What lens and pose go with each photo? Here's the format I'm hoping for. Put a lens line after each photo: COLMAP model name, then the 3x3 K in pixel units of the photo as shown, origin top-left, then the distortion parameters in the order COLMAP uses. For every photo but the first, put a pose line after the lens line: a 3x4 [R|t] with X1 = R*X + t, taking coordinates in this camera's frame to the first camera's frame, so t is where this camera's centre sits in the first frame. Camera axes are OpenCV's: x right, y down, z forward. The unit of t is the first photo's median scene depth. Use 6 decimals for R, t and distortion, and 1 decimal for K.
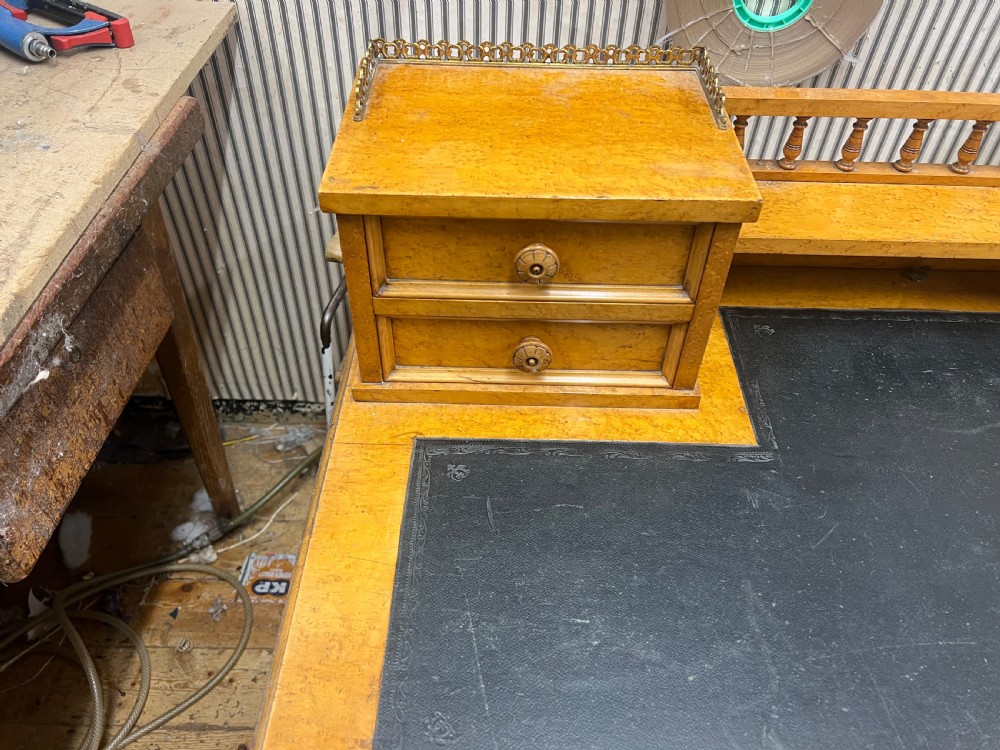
lens RADIAL K [[759.3, 0, 504.9], [0, 759.3, 379.9], [0, 0, 1]] dist [0.055051, -0.070619]
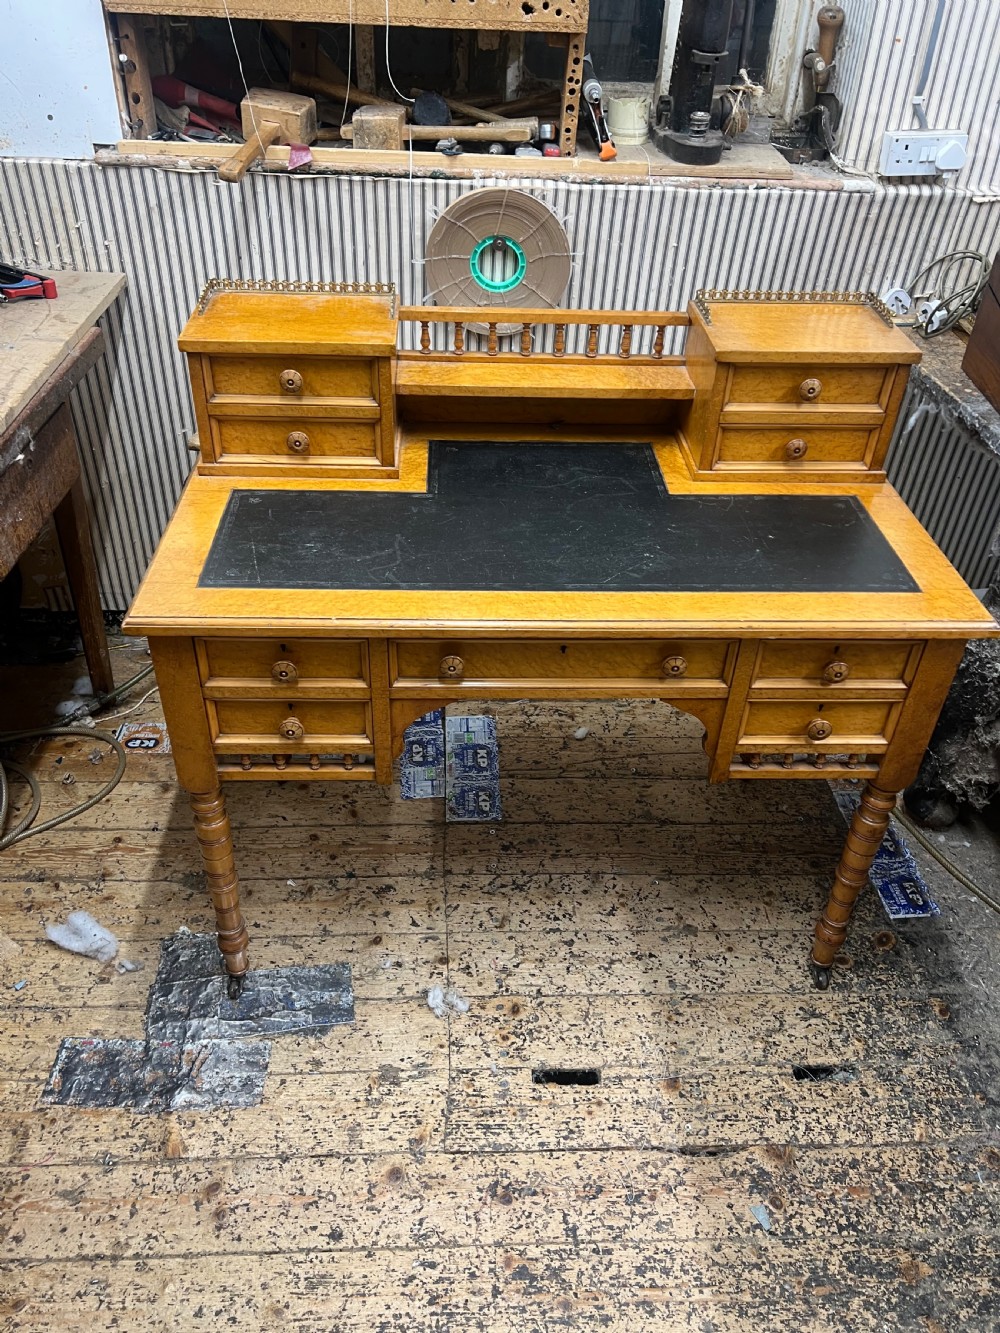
lens RADIAL K [[1012.2, 0, 498.9], [0, 1012.2, 663.3], [0, 0, 1]] dist [0.055051, -0.070619]
pose [[0.998546, -0.020771, 0.049741, 0.312944], [0.027210, 0.990811, -0.132491, 0.676239], [-0.046532, 0.133652, 0.989935, -1.106979]]
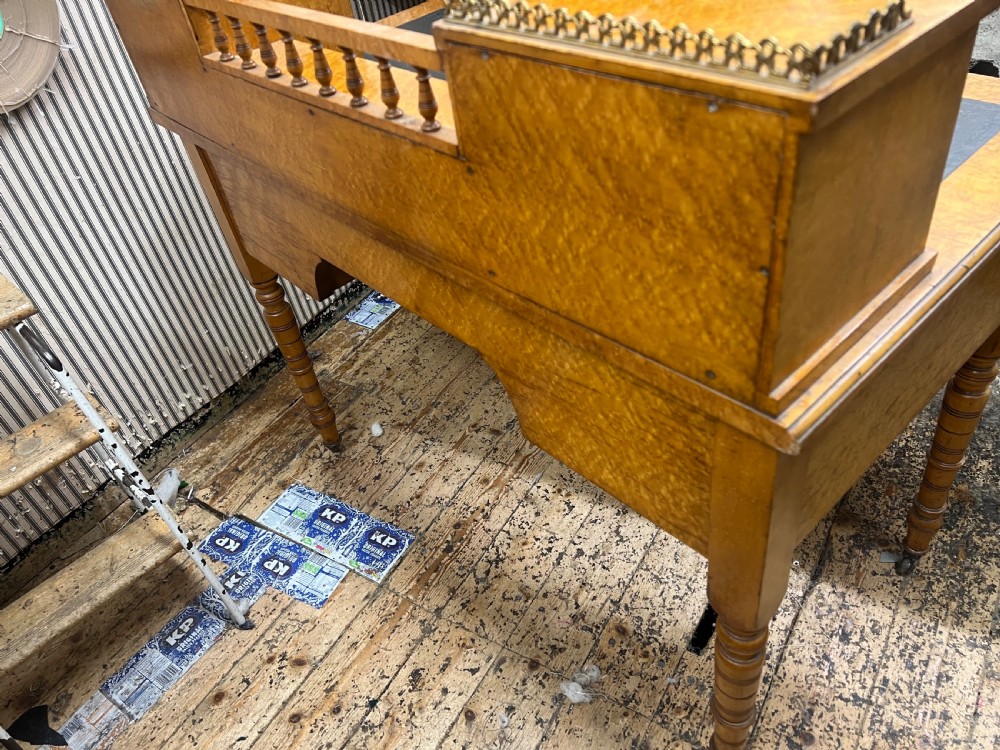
lens RADIAL K [[759.3, 0, 512.6], [0, 759.3, 380.5], [0, 0, 1]] dist [0.055051, -0.070619]
pose [[0.513856, -0.629946, 0.582340, -0.297224], [0.698334, 0.701431, 0.142564, 0.355394], [-0.498279, 0.333410, 0.800347, -0.177955]]
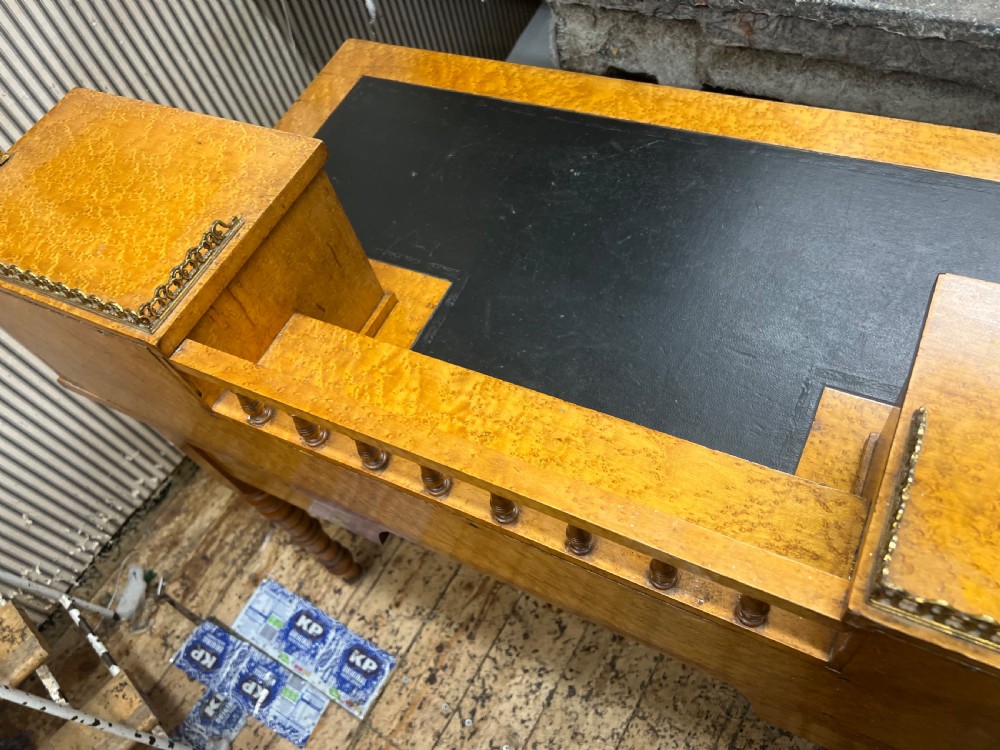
lens RADIAL K [[759.3, 0, 495.9], [0, 759.3, 381.4], [0, 0, 1]] dist [0.055051, -0.070619]
pose [[0.501299, -0.790222, 0.352489, 0.444643], [0.732905, 0.604323, 0.312479, -0.056257], [-0.459945, 0.101696, 0.882105, -0.160179]]
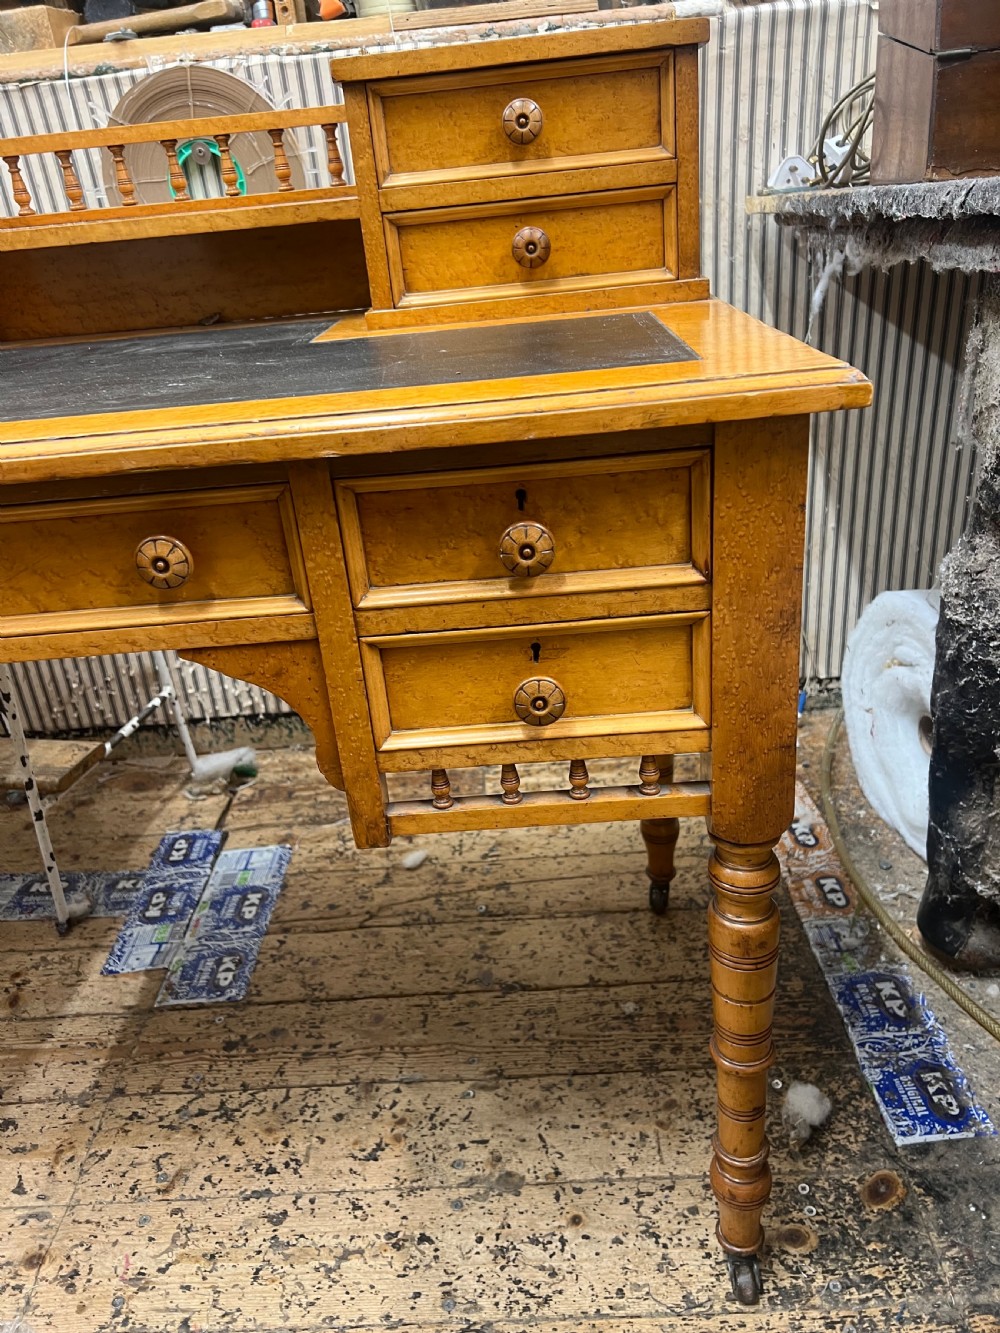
lens RADIAL K [[1012.2, 0, 498.4], [0, 1012.2, 667.4], [0, 0, 1]] dist [0.055051, -0.070619]
pose [[0.993977, -0.096648, -0.051668, 0.993969], [0.073247, 0.936553, -0.342787, 0.826554], [0.081520, 0.336938, 0.937991, -0.090749]]
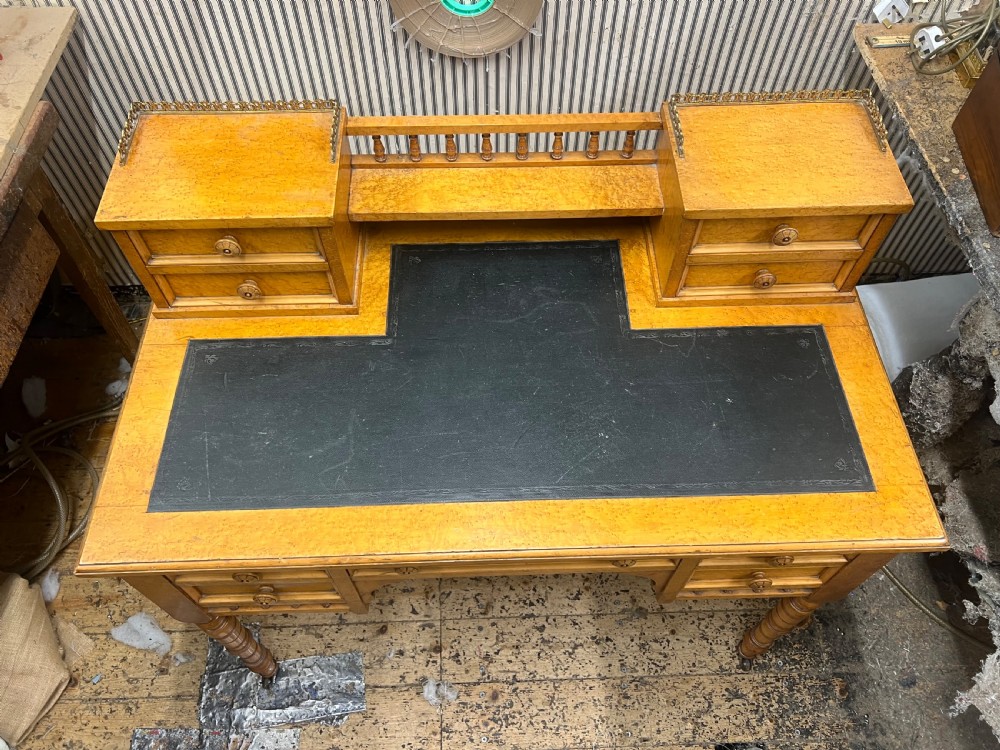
lens RADIAL K [[759.3, 0, 511.8], [0, 759.3, 376.4], [0, 0, 1]] dist [0.055051, -0.070619]
pose [[0.998827, -0.045284, 0.017163, 0.494610], [0.040586, 0.976105, 0.213476, -0.157421], [-0.026420, -0.212529, 0.976798, -0.642807]]
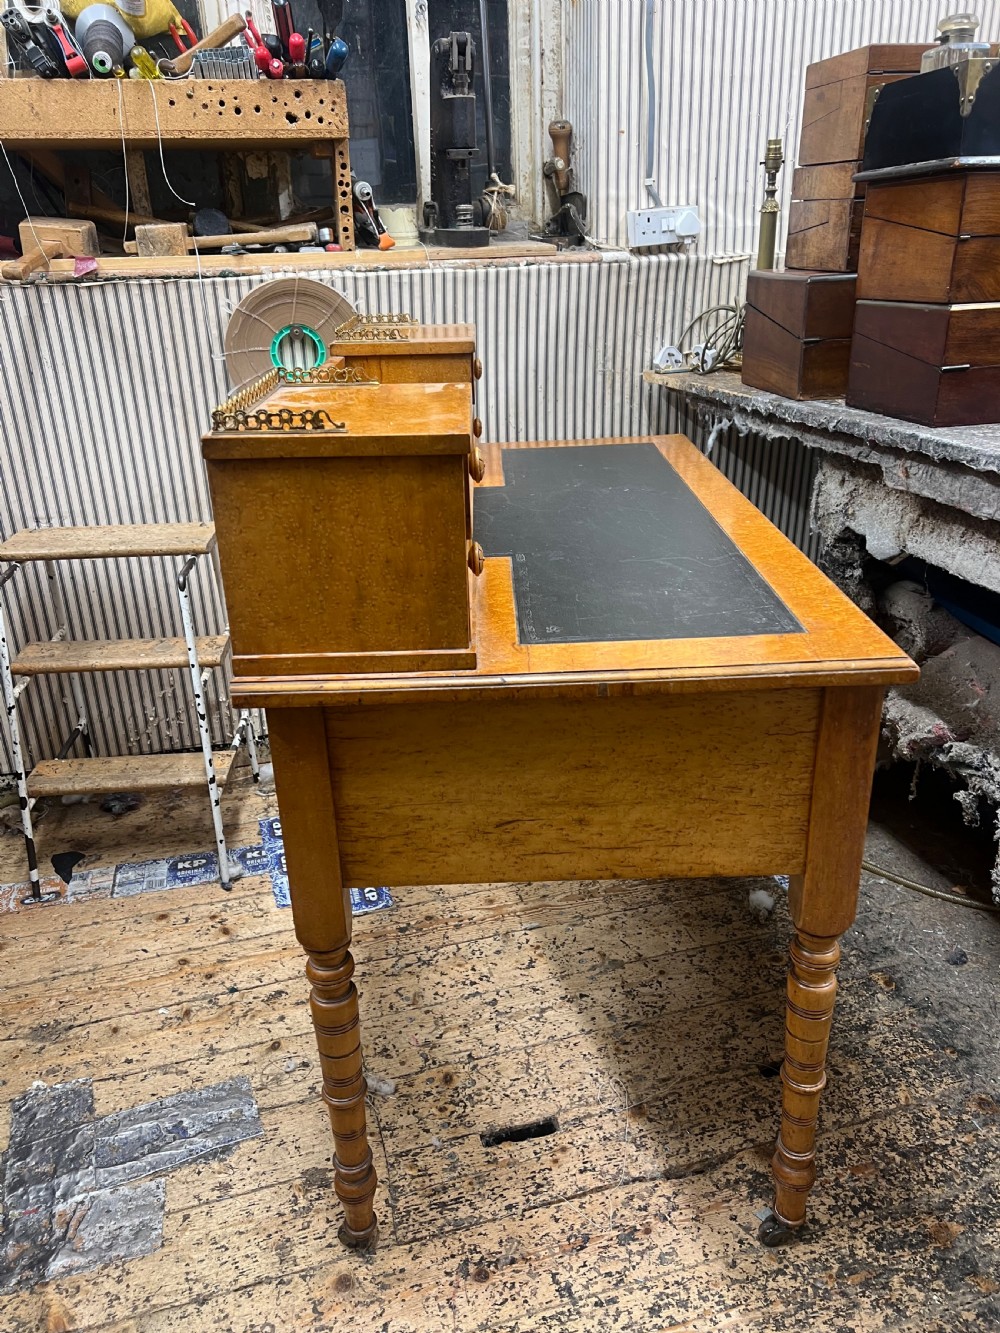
lens RADIAL K [[1012.2, 0, 498.1], [0, 1012.2, 676.9], [0, 0, 1]] dist [0.055051, -0.070619]
pose [[0.958849, -0.161377, 0.233592, 0.204333], [0.234064, 0.914981, -0.328670, 1.094118], [-0.160692, 0.369821, 0.915101, -0.884445]]
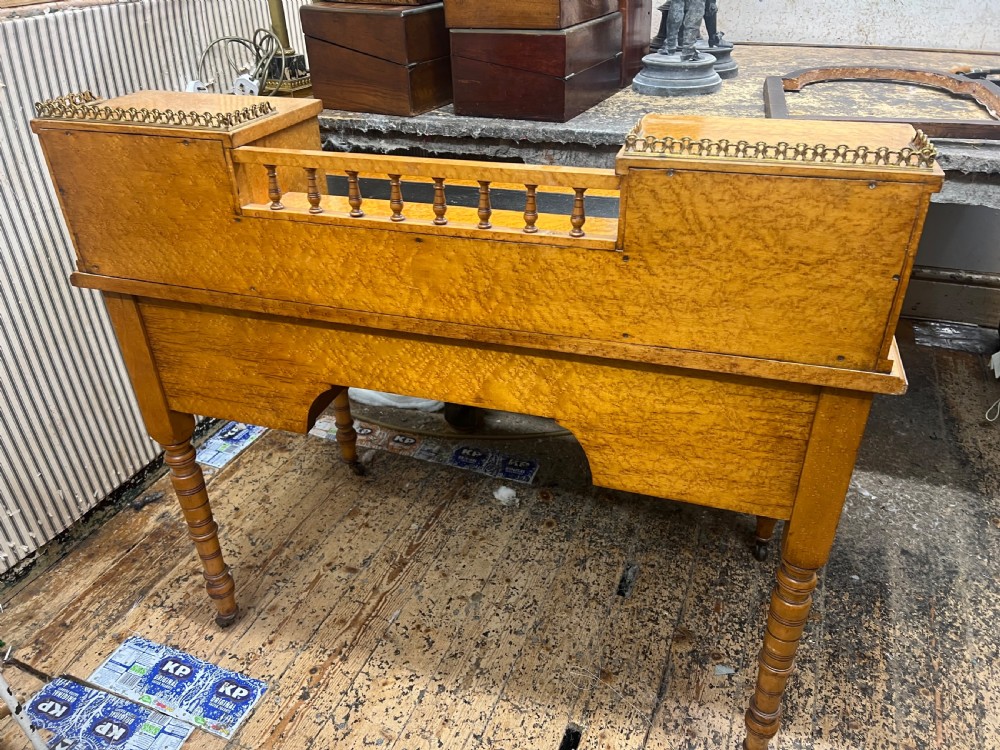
lens RADIAL K [[759.3, 0, 508.6], [0, 759.3, 380.5], [0, 0, 1]] dist [0.055051, -0.070619]
pose [[0.364457, -0.513757, 0.776676, -0.402269], [0.673660, 0.721290, 0.161004, 0.295335], [-0.642926, 0.464536, 0.608977, -0.231960]]
